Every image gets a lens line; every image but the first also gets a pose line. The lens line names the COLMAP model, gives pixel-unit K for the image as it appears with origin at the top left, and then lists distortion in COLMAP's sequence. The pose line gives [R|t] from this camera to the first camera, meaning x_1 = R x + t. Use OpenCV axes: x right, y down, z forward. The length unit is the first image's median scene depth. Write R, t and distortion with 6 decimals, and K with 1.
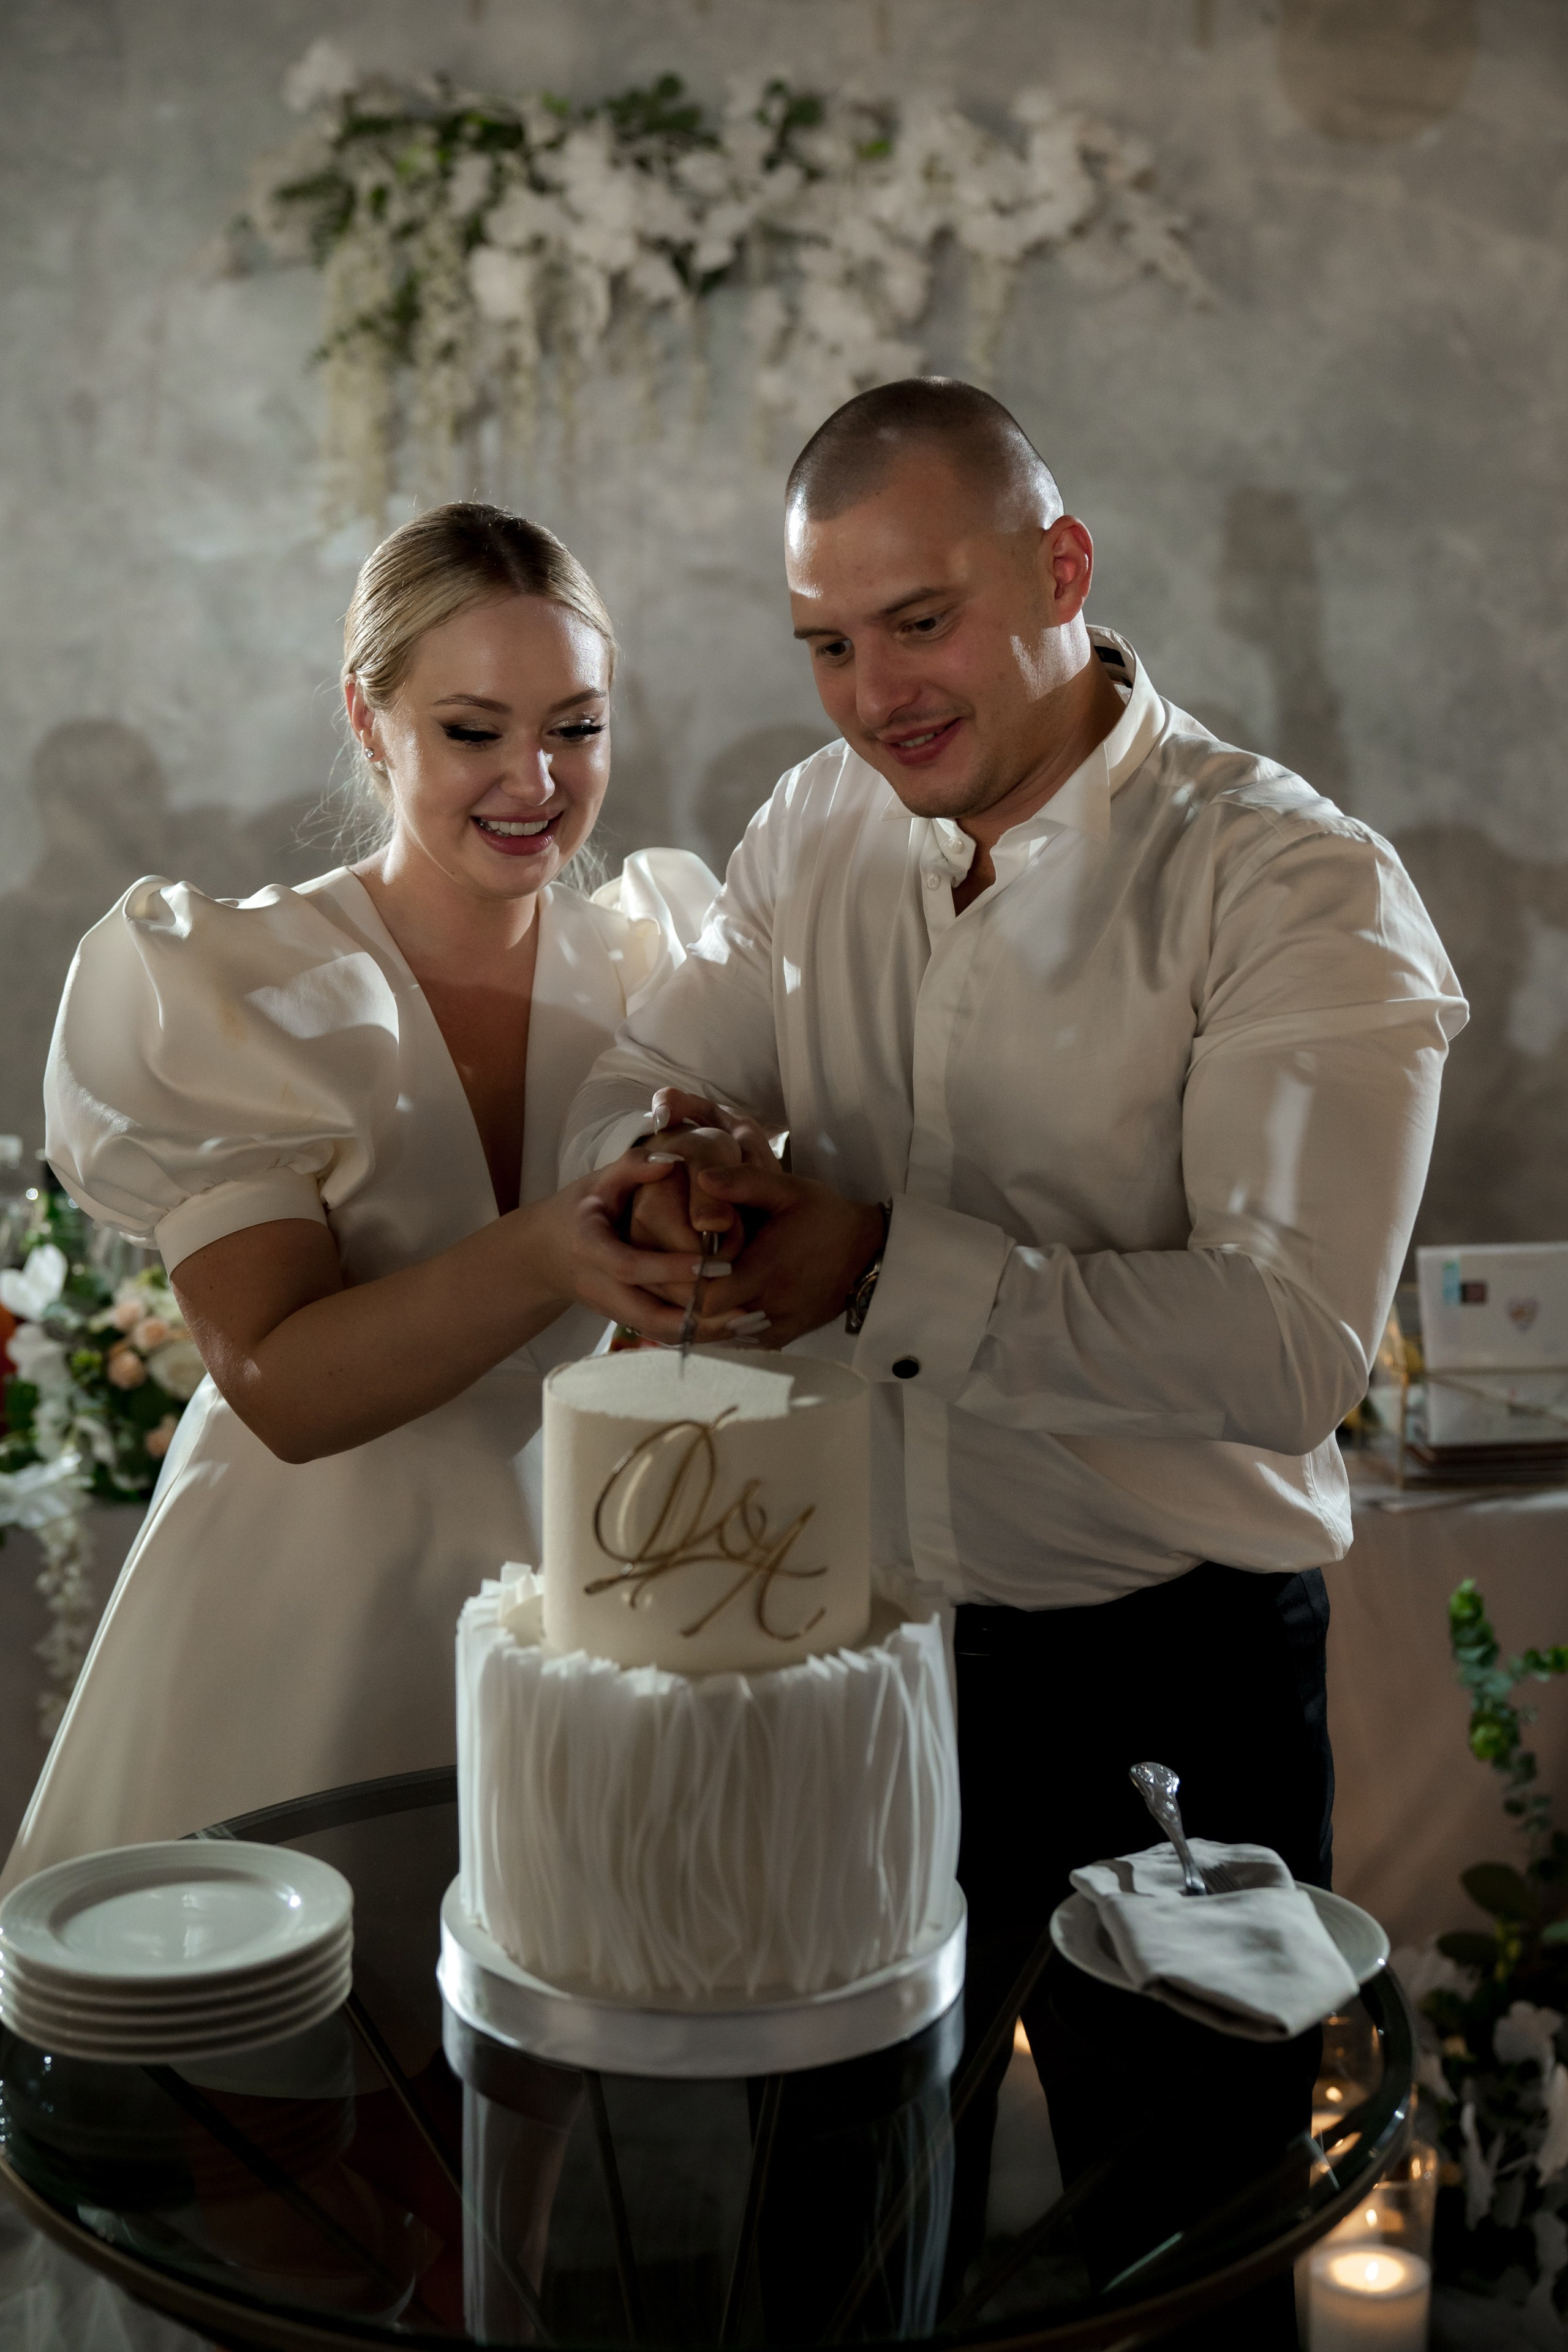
lens RADIAL K [[2984.2, 0, 785.2], [0, 2984.2, 1211.8], [0, 0, 1]] dist [0.018001, 0.015144]
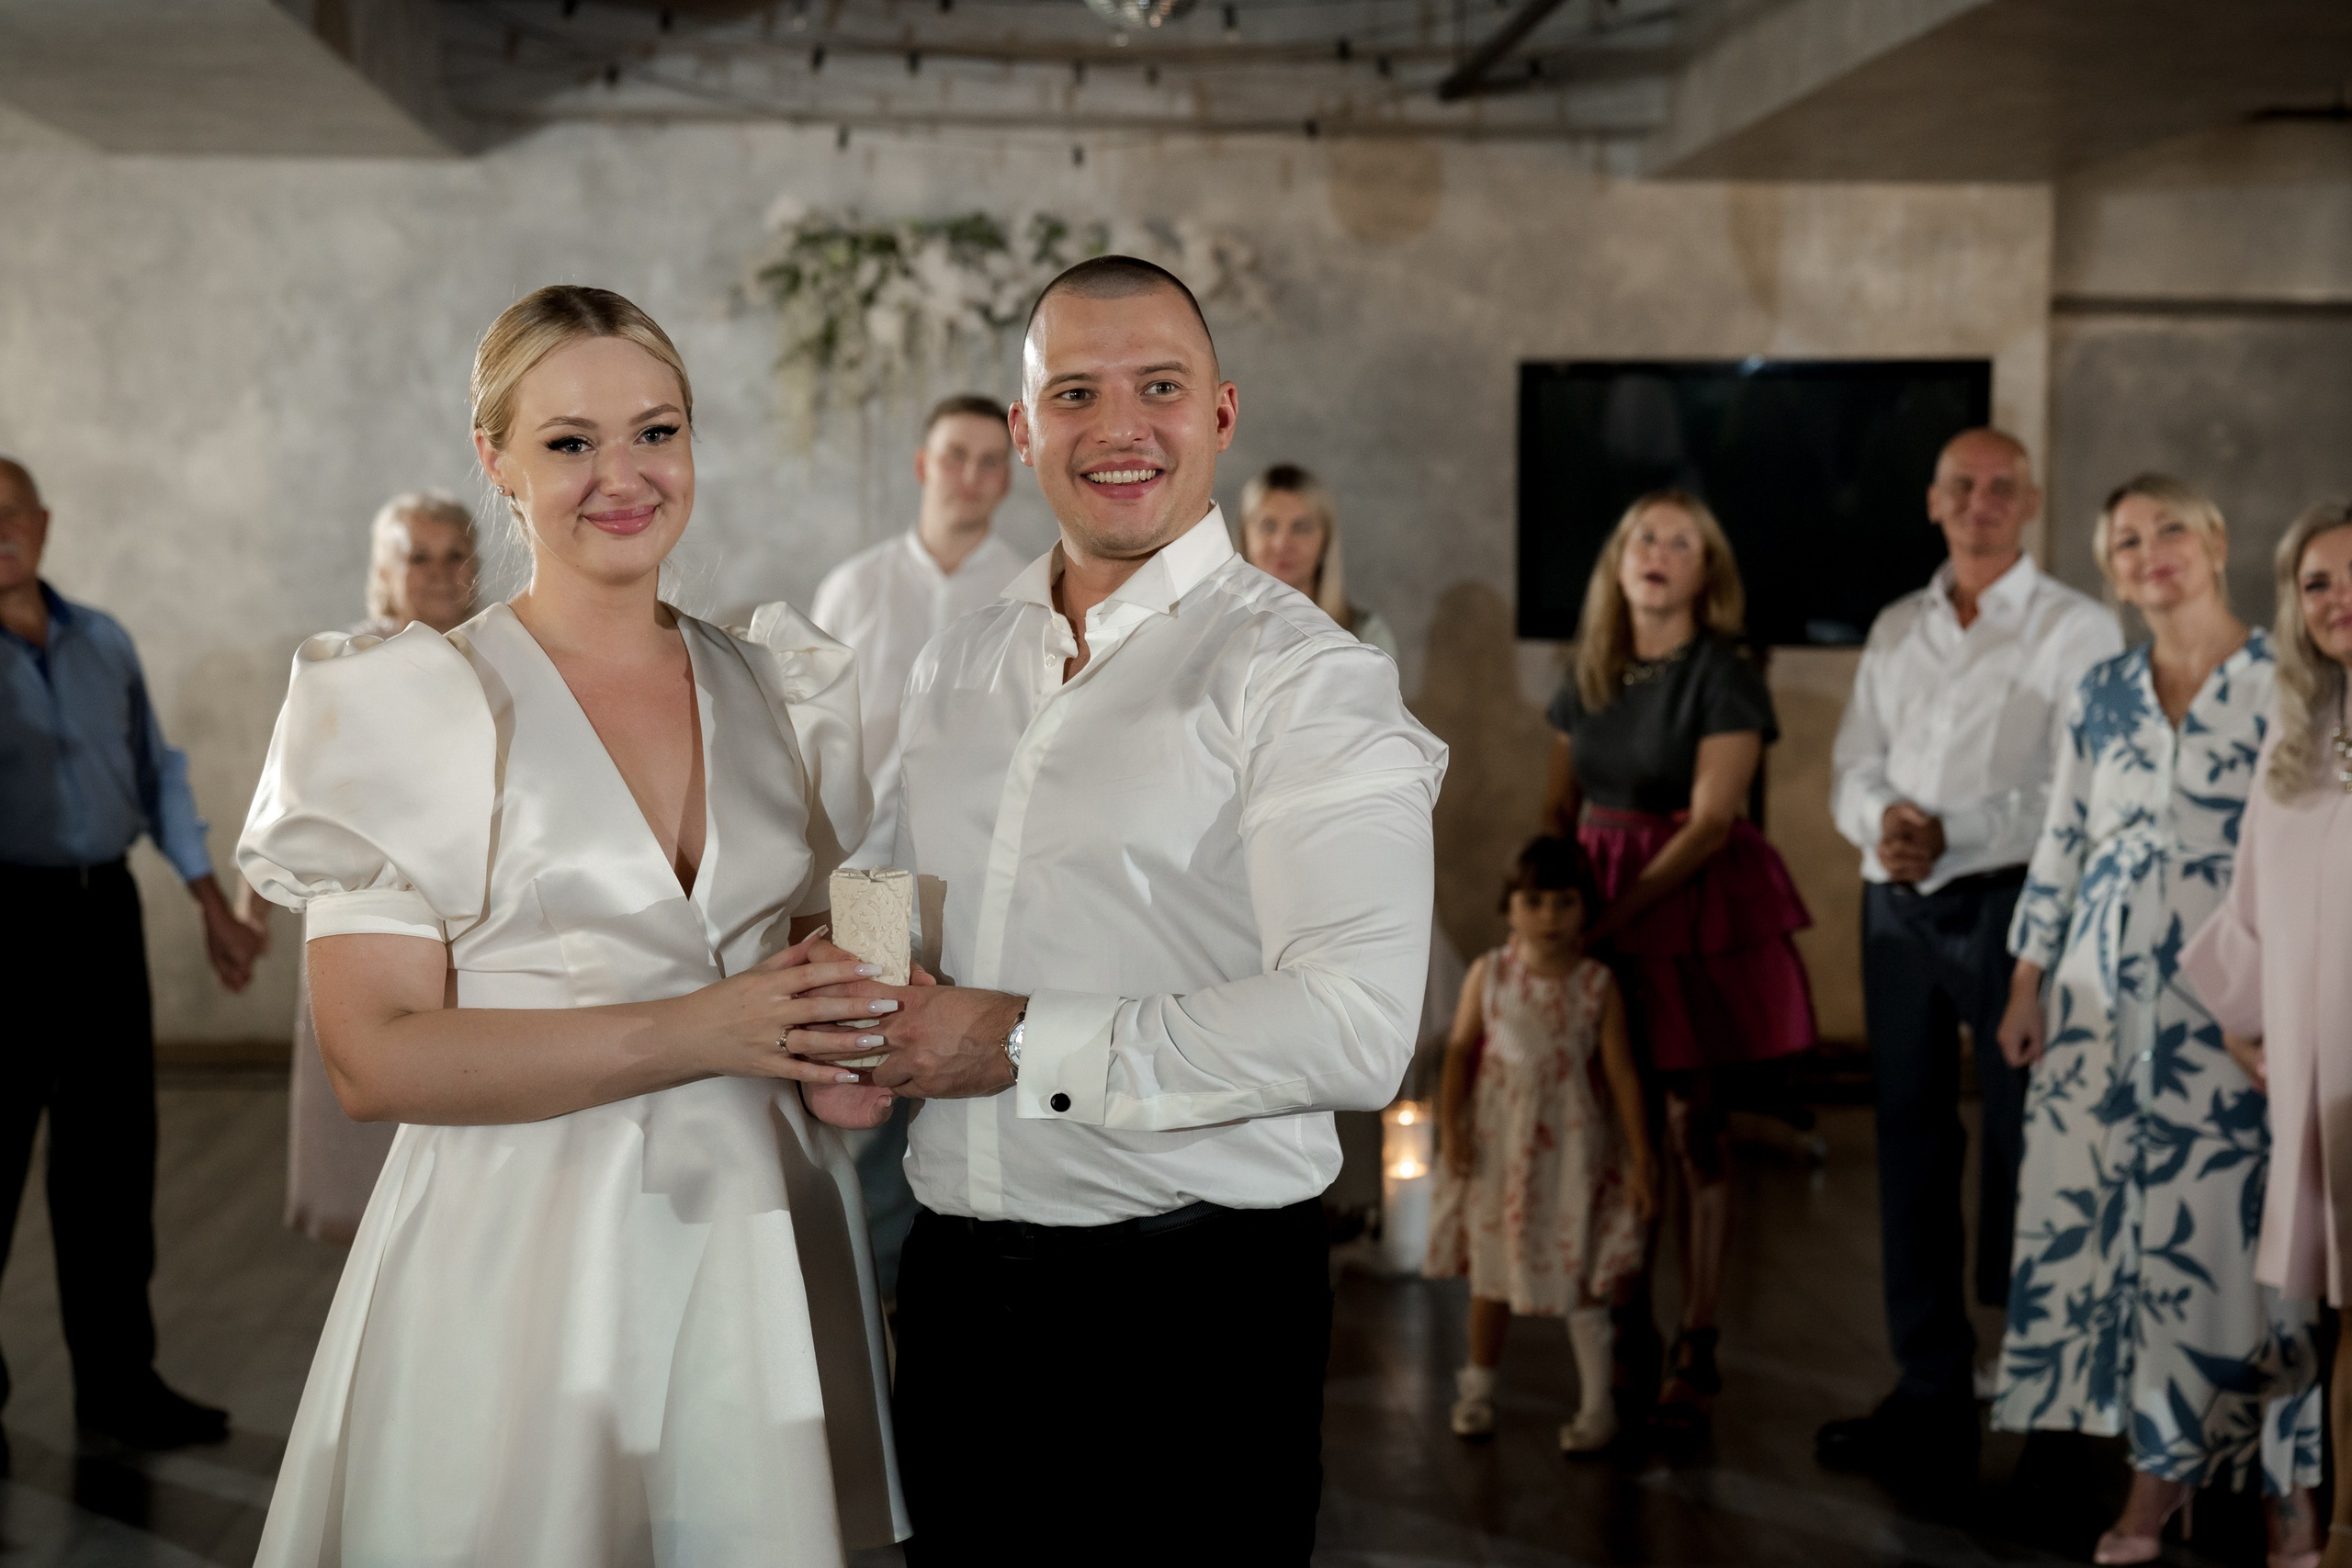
lens RADIAL K [[3156.5, 0, 1176.0], [0, 3156.5, 784.0], [0, 0, 1]] dist [0.080677, 0.013028]
pose [[0.999809, -0.002943, 0.019298, 0.039971], [0.005046, 0.993937, -0.109833, 0.163969], [-0.018858, 0.109910, 0.993763, -0.826357]]
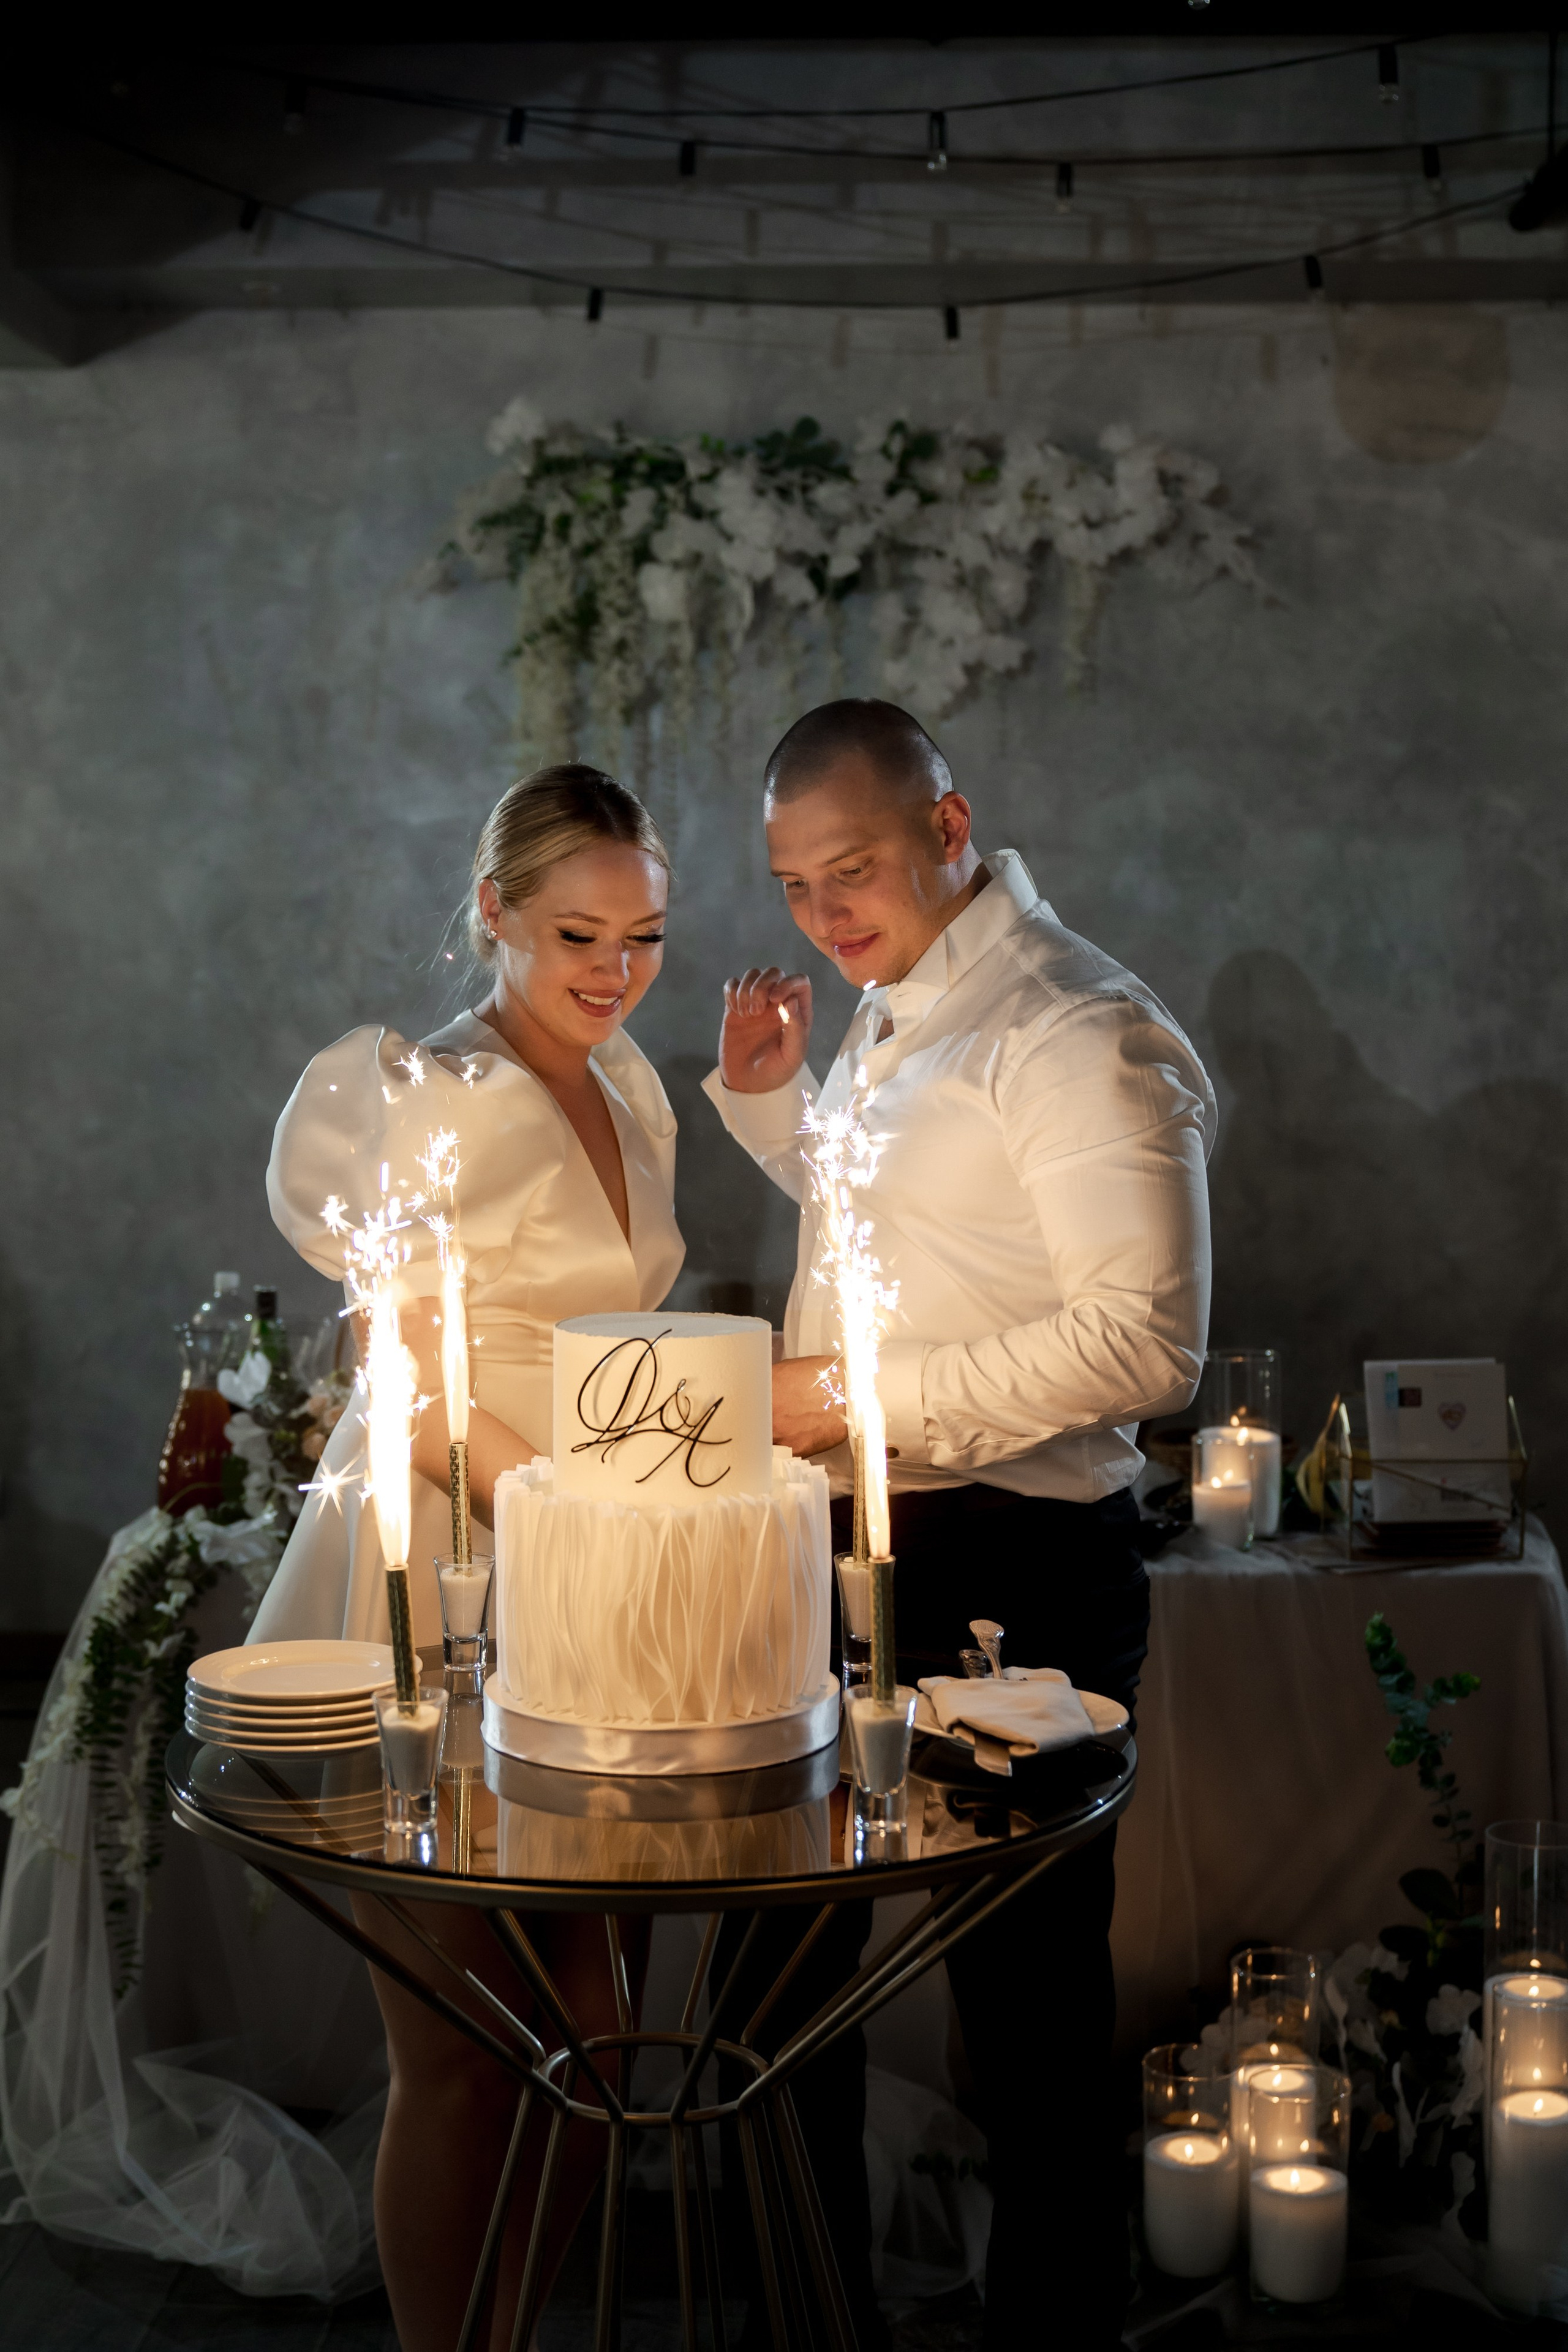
lens RADIAL K [[3087.3, 0, 806.8], [0, 3087.3, 1230.1], [0, 0, 1]] dist [0.016152, 0.030792]
pose [[0.996859, 0.001040, -0.079191, 0.058121], [-0.008234, 0.995855, -0.090576, 0.051227], [0.078768, 0.090944, 0.992736, -0.186562]]
